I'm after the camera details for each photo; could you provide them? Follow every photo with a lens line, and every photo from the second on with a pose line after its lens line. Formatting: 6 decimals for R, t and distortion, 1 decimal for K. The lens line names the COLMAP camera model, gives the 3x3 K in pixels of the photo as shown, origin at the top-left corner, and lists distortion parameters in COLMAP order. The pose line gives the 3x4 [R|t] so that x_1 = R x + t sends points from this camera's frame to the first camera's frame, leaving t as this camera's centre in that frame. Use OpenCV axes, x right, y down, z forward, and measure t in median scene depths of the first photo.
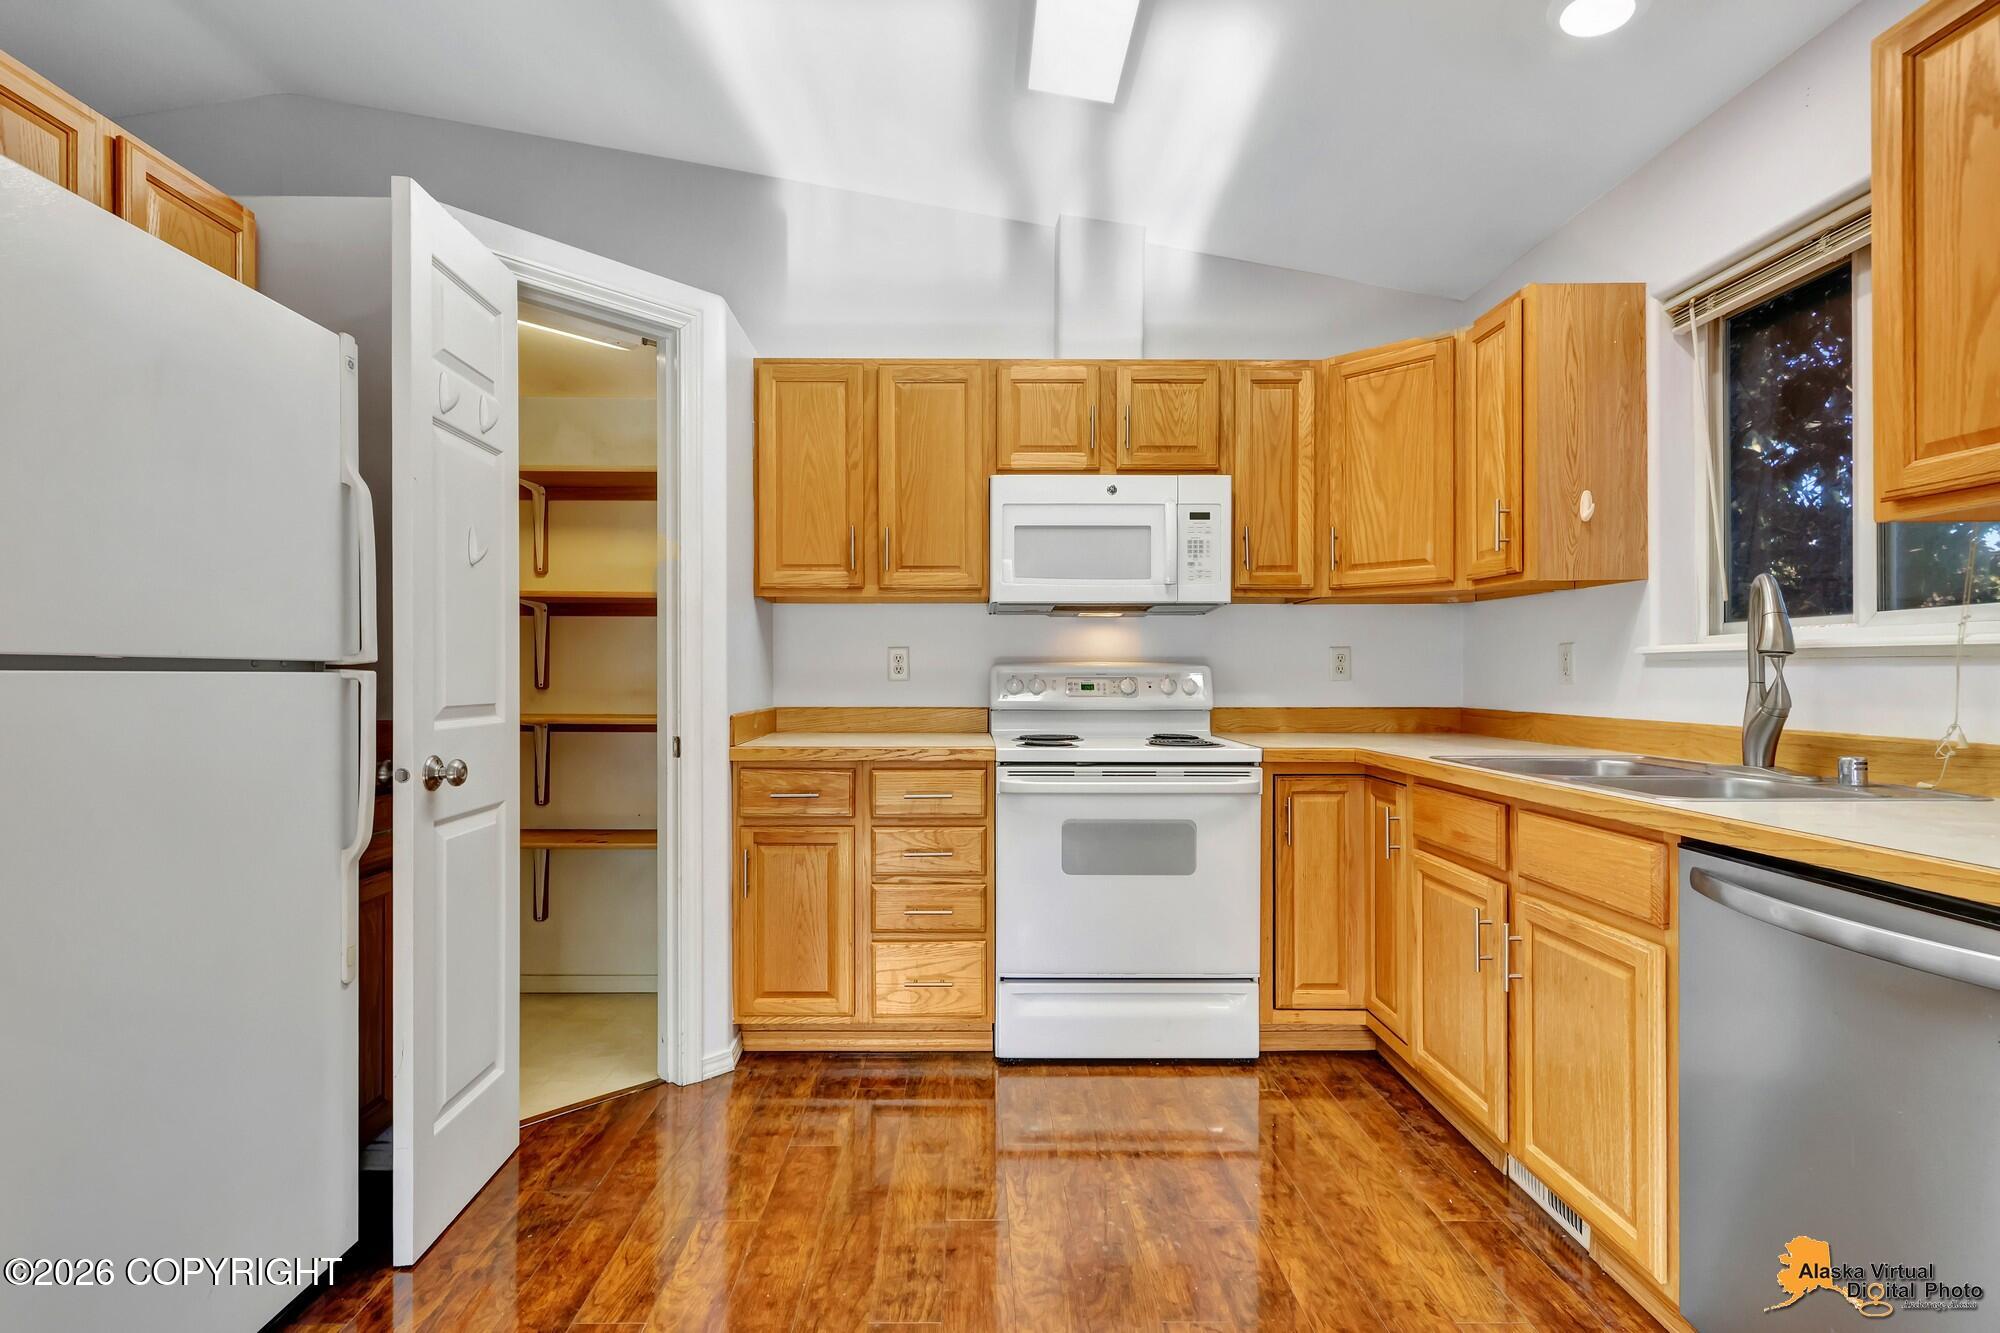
lens RADIAL K [[942.4, 0, 977.7], [0, 942.4, 680.3], [0, 0, 1]] dist [0.005323, -0.002693]
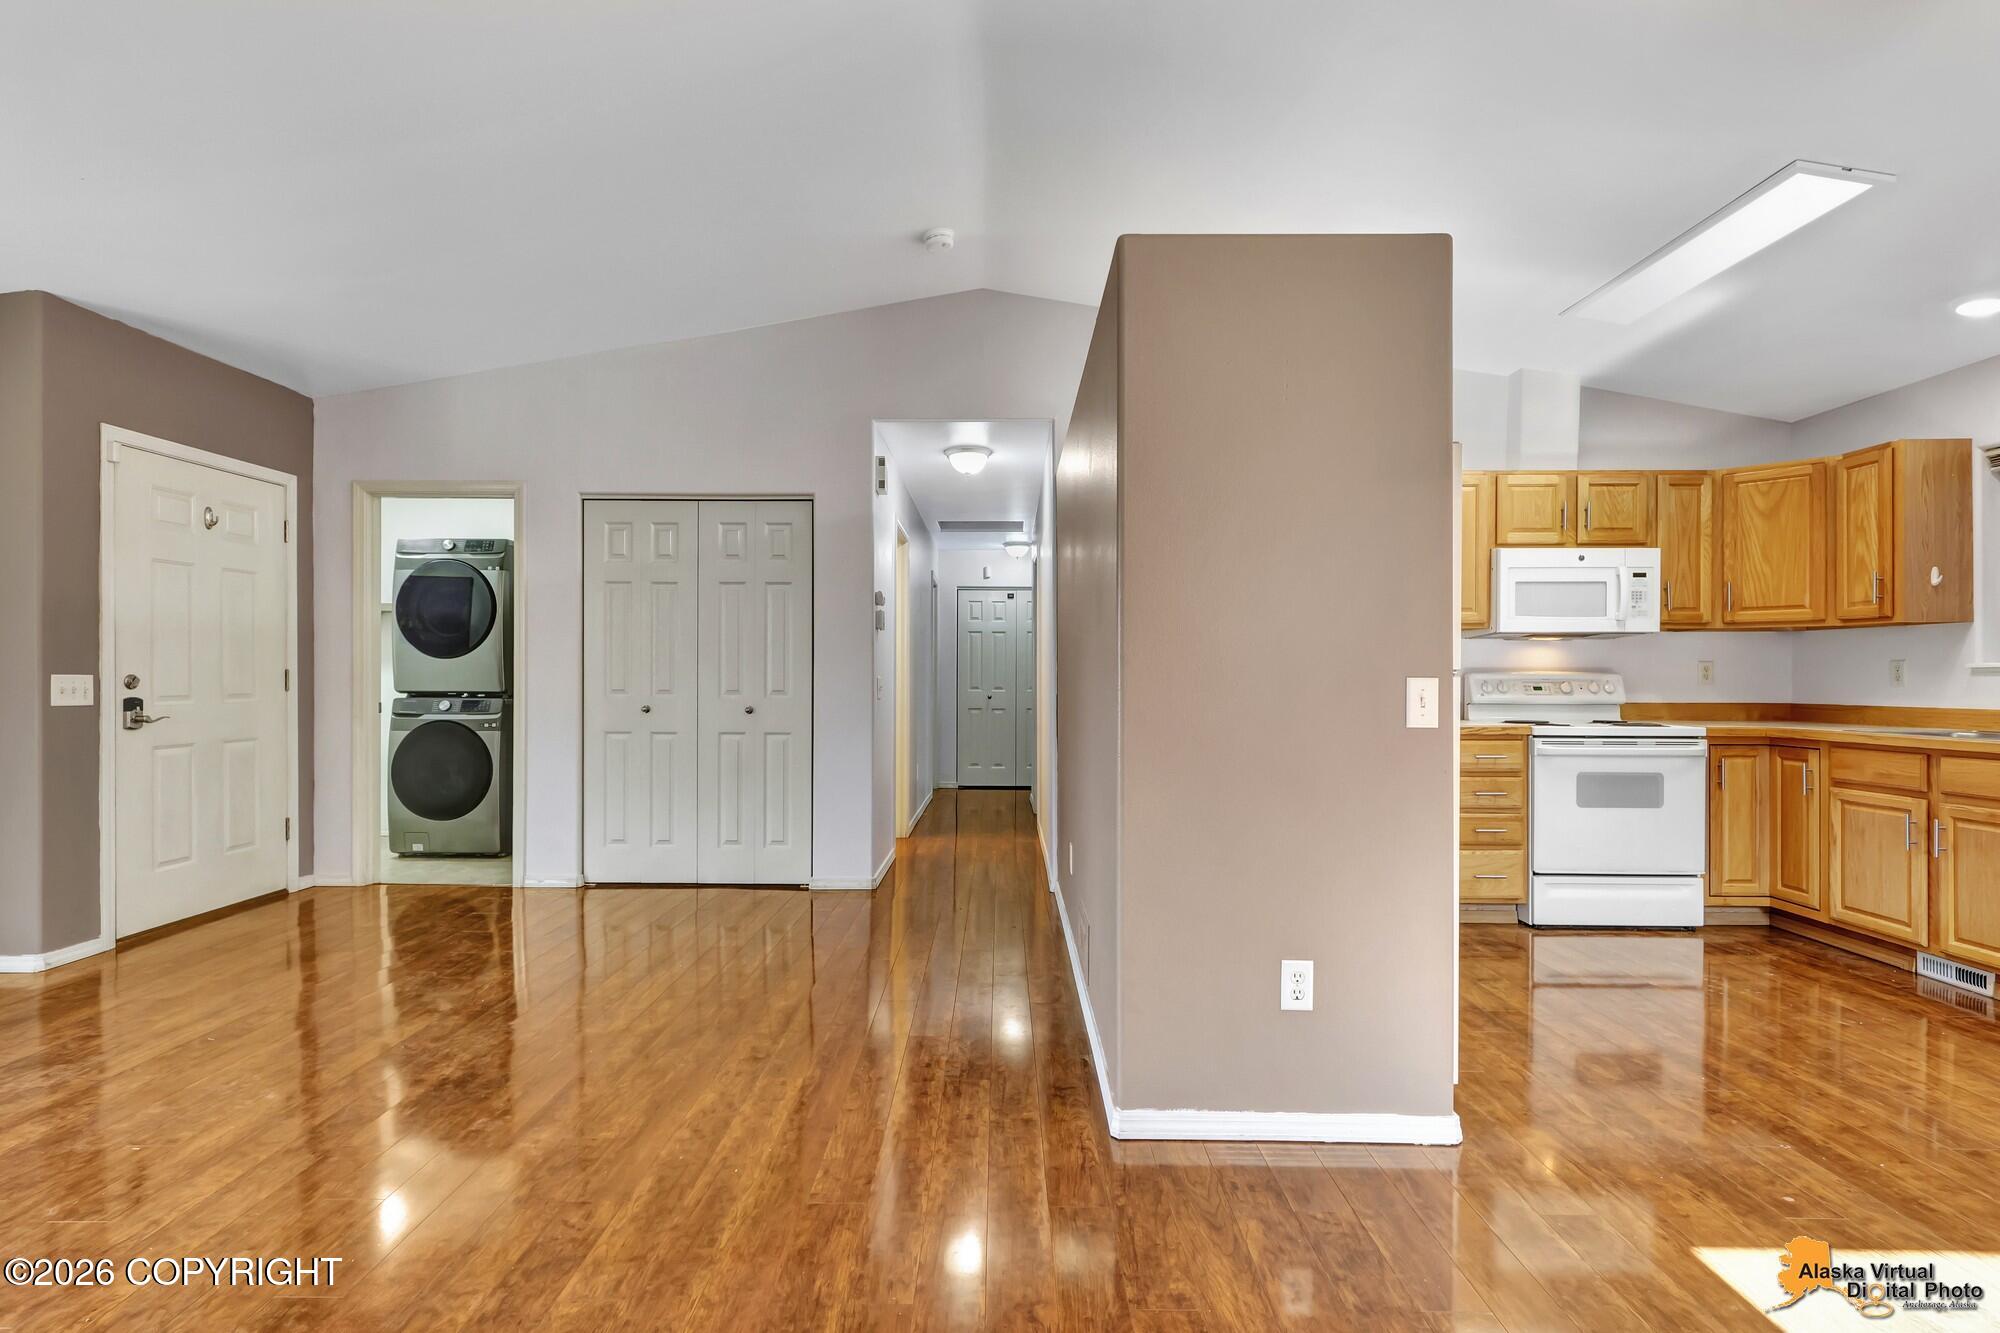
lens RADIAL K [[947.4, 0, 991.0], [0, 947.4, 679.5], [0, 0, 1]] dist [0.012020, -0.004858]
pose [[0.999868, 0.001621, -0.016197, -0.851139], [-0.001706, 0.999985, -0.005249, 0.003516], [0.016188, 0.005276, 0.999855, -0.594205]]
